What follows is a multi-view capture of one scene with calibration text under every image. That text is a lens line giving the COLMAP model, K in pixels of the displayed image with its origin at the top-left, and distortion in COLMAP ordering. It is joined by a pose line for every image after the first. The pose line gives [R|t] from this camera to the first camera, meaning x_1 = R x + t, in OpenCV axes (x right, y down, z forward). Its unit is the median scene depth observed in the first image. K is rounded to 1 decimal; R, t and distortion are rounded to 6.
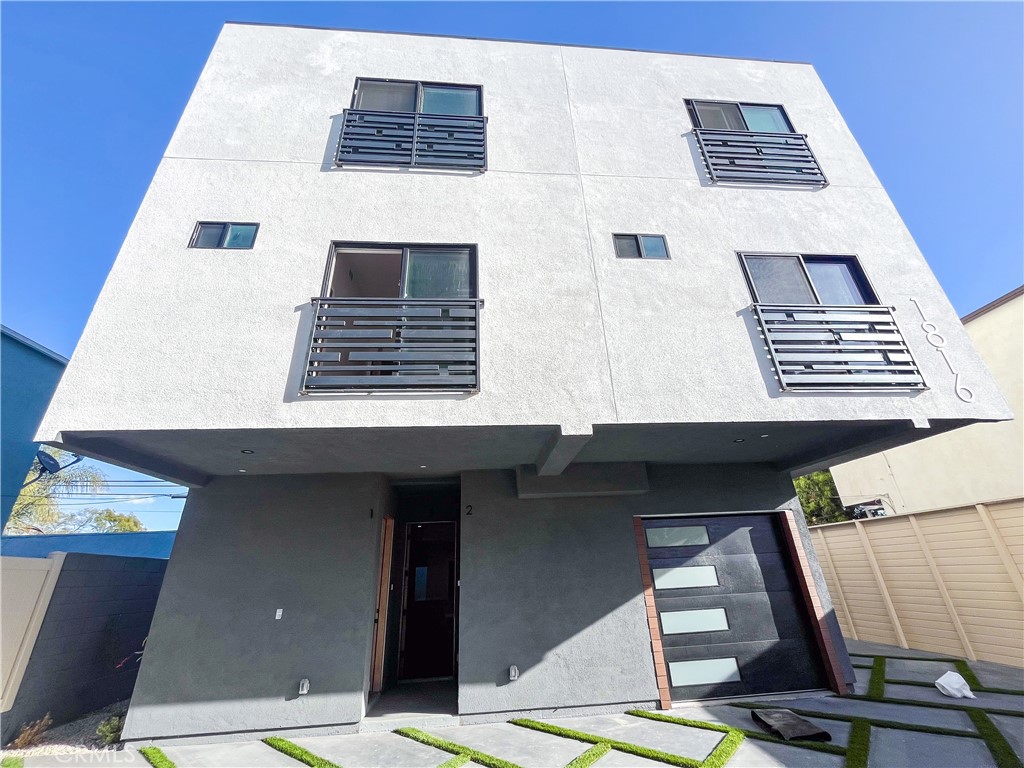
lens RADIAL K [[373.7, 0, 510.2], [0, 373.7, 394.0], [0, 0, 1]] dist [0.000375, -0.000048]
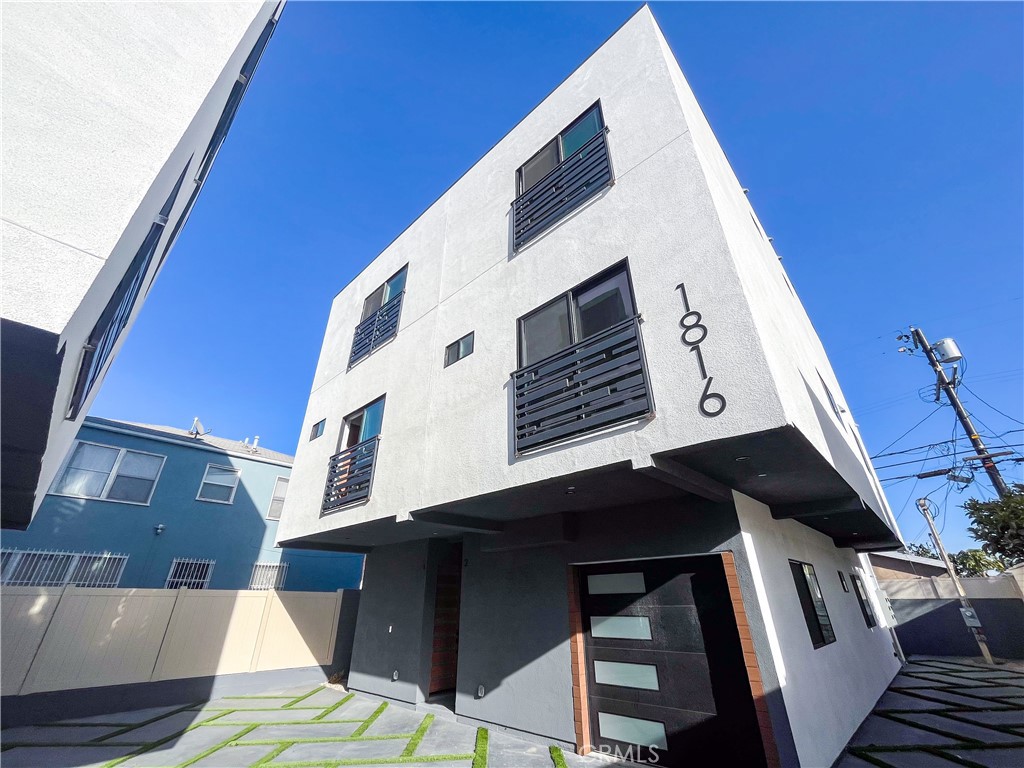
lens RADIAL K [[416.1, 0, 518.4], [0, 416.1, 382.8], [0, 0, 1]] dist [-0.000584, -0.000004]
pose [[0.688388, -0.306242, -0.657524, 1.178747], [0.266396, 0.949893, -0.163512, -0.006445], [0.674652, -0.062603, 0.735476, 0.067155]]
